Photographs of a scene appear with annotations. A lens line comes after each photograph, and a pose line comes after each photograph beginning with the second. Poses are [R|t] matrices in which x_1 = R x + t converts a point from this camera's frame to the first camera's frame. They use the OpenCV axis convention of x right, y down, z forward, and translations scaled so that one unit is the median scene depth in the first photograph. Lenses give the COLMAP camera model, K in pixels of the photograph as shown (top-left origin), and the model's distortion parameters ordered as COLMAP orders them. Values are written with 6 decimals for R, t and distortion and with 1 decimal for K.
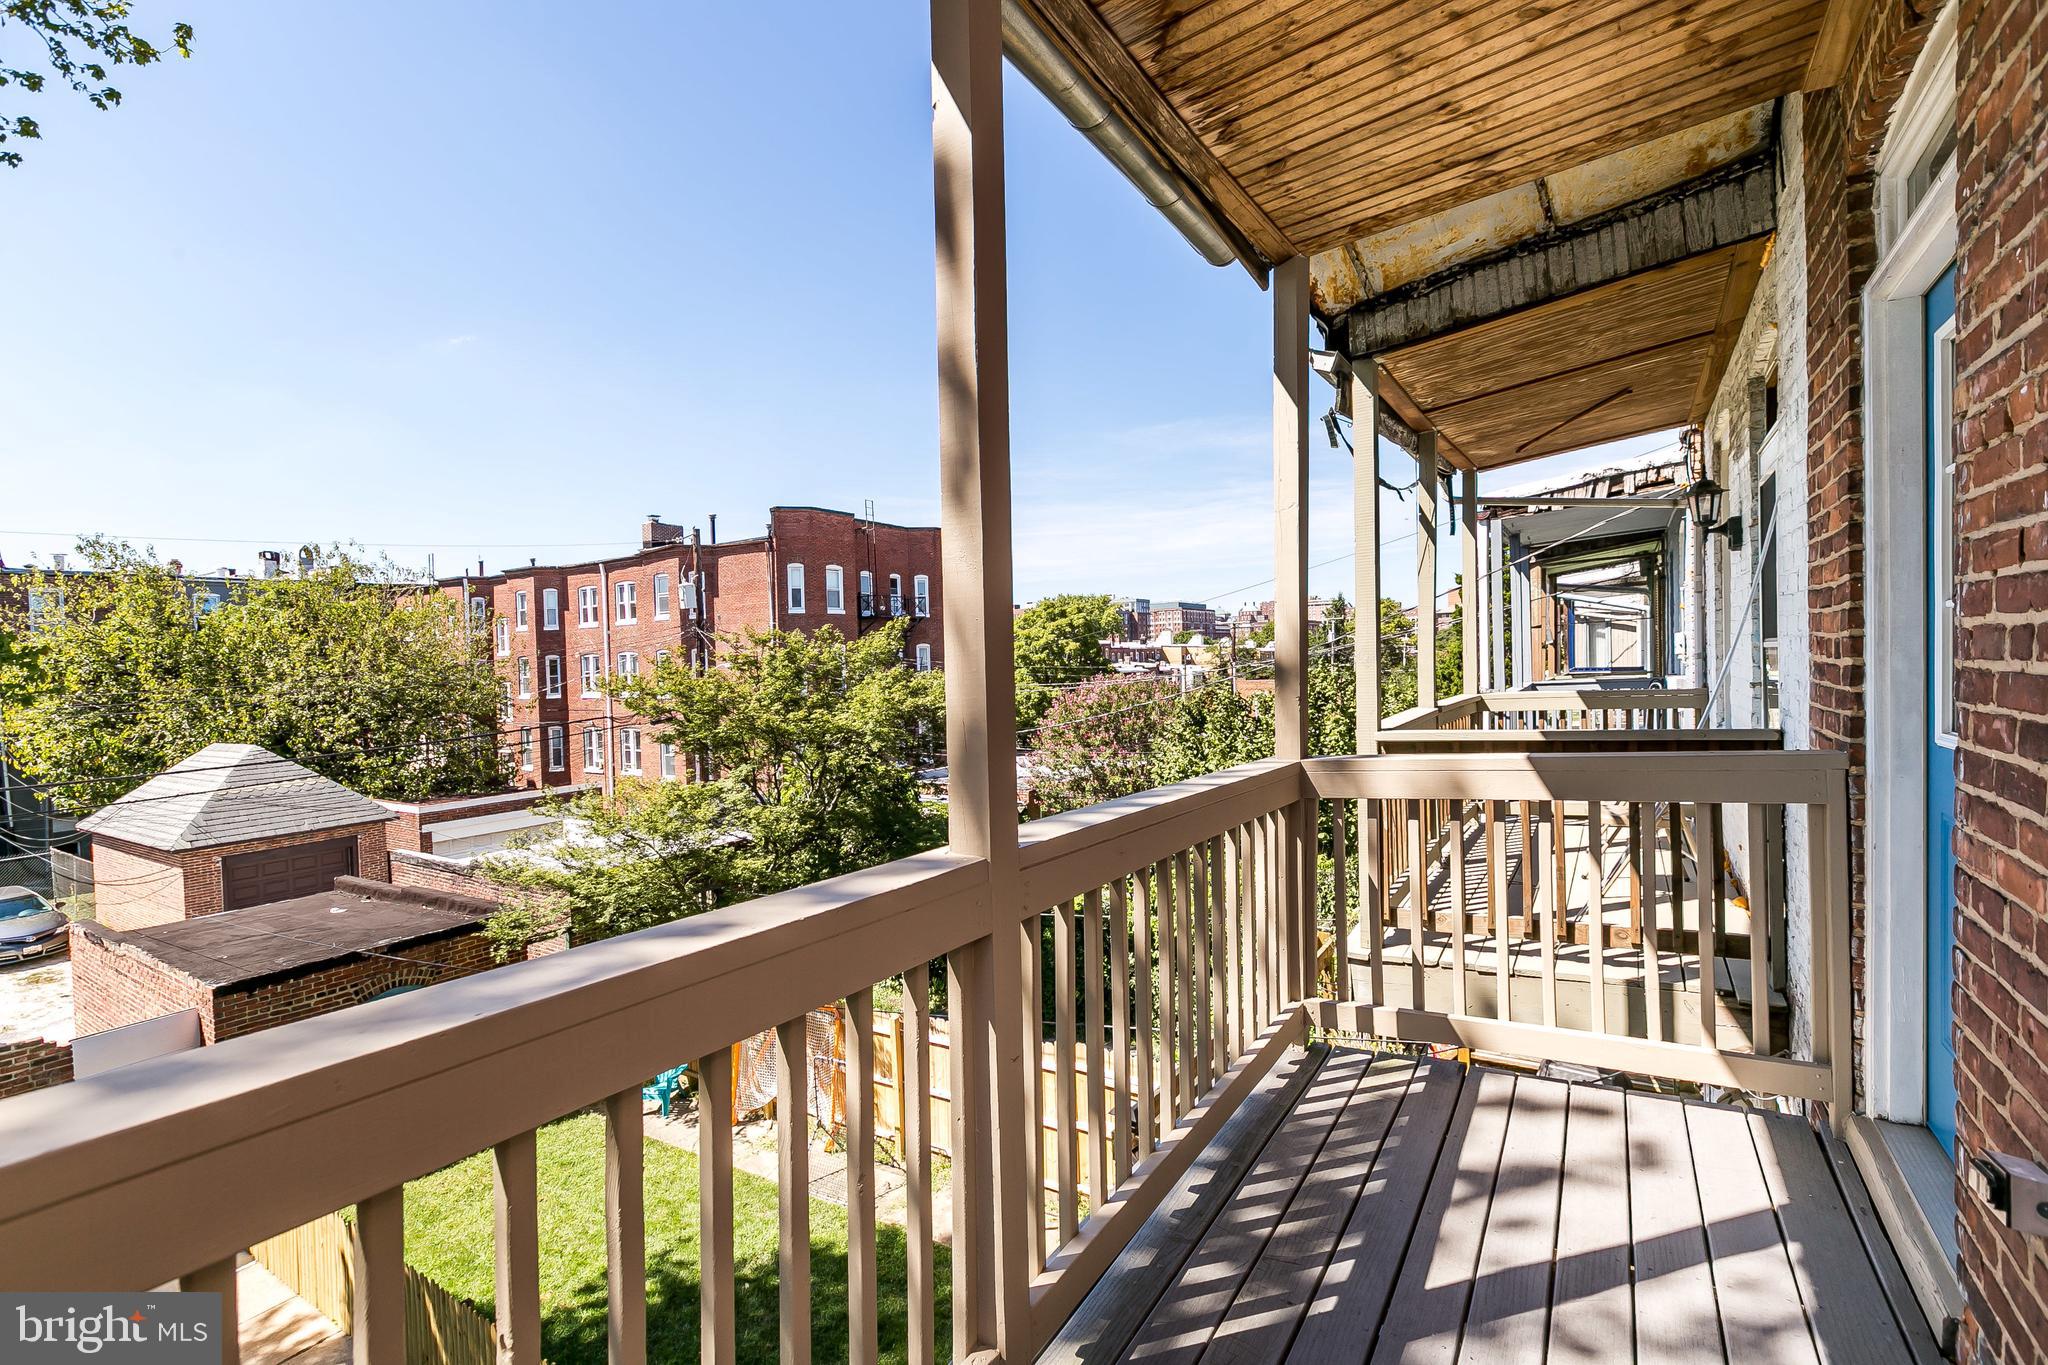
lens RADIAL K [[914.1, 0, 1013.4], [0, 914.1, 671.4], [0, 0, 1]] dist [0.004464, 0.000294]
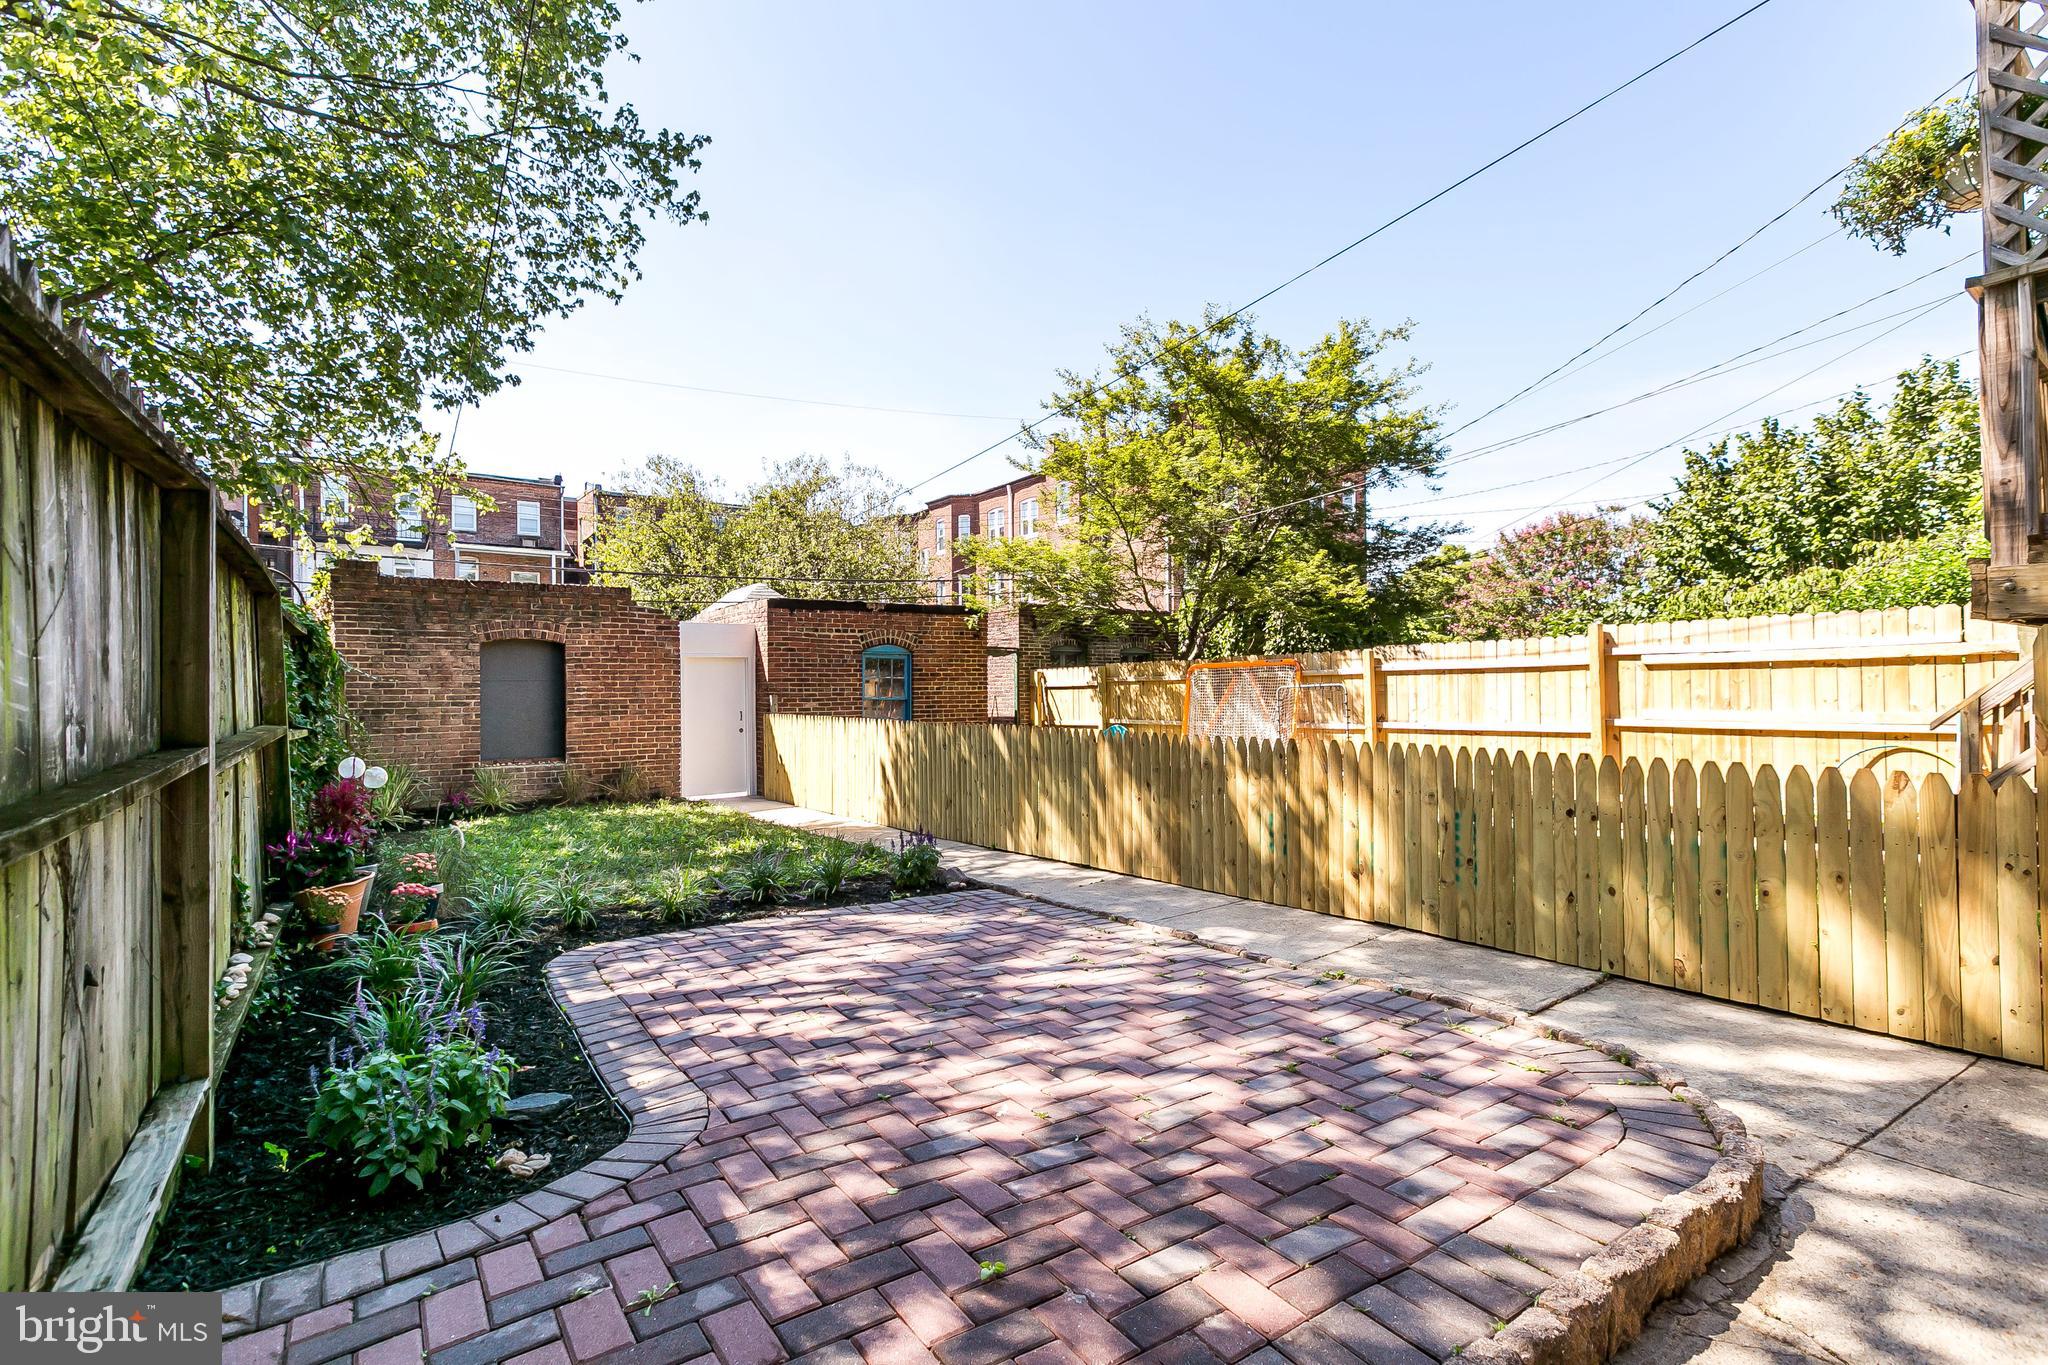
lens RADIAL K [[914.1, 0, 1022.3], [0, 914.1, 673.8], [0, 0, 1]] dist [0.004464, 0.000294]
pose [[0.929070, 0.008604, -0.369803, -0.047341], [-0.015657, 0.999748, -0.016077, 0.175721], [0.369572, 0.020726, 0.928971, 0.007537]]
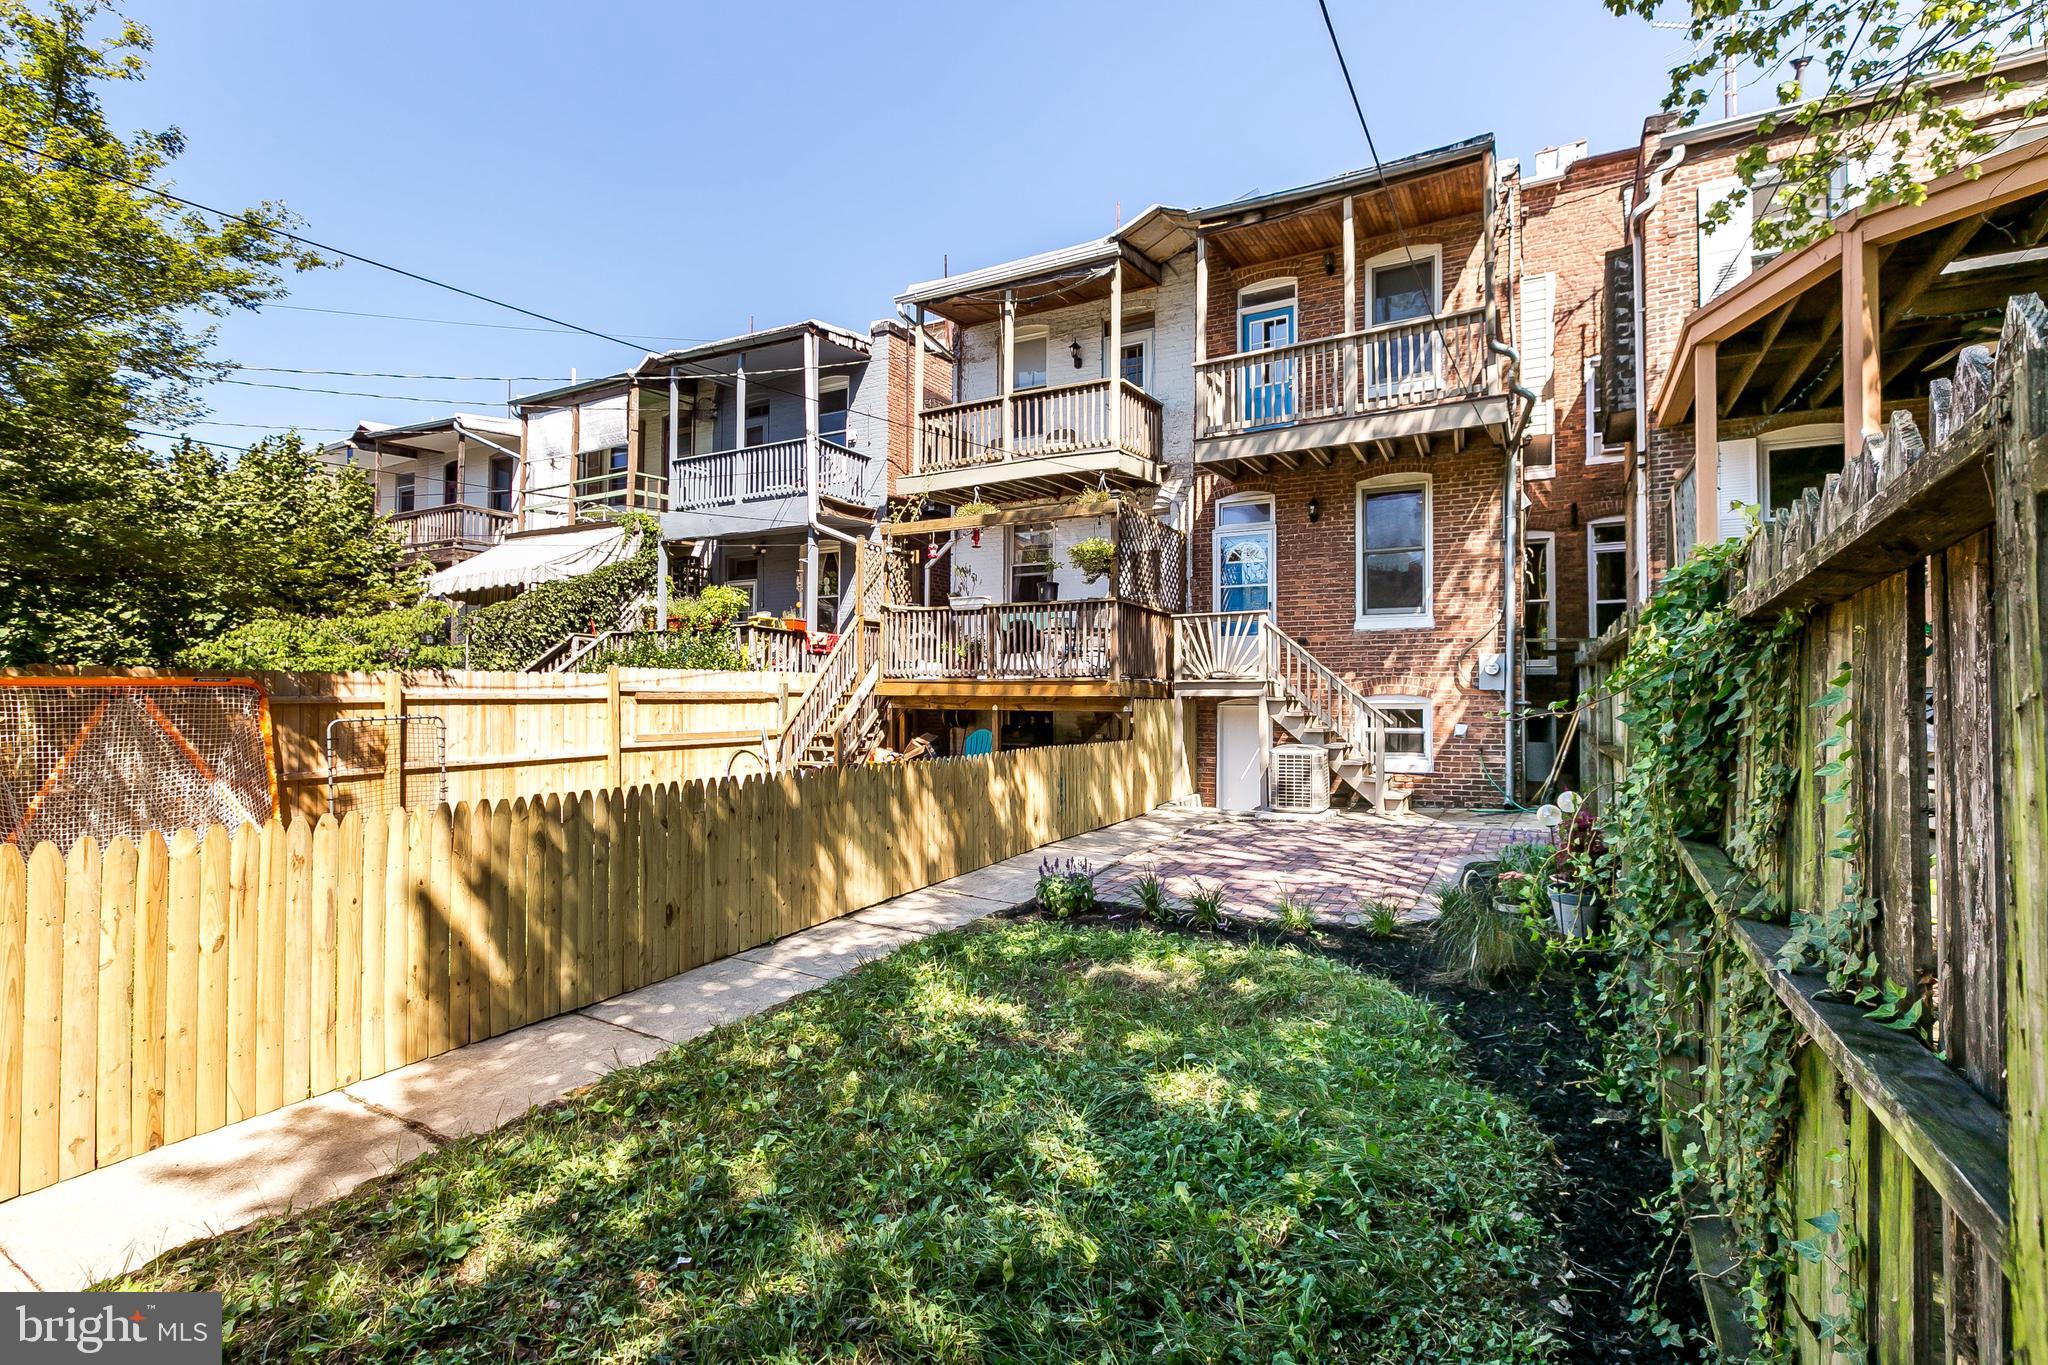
lens RADIAL K [[955.5, 0, 1022.6], [0, 955.5, 681.2], [0, 0, 1]] dist [0.005828, -0.001517]
pose [[-0.065069, 0.044249, 0.996899, -0.388567], [0.009464, 0.998999, -0.043724, 0.176271], [-0.997836, 0.006590, -0.065423, 0.226359]]
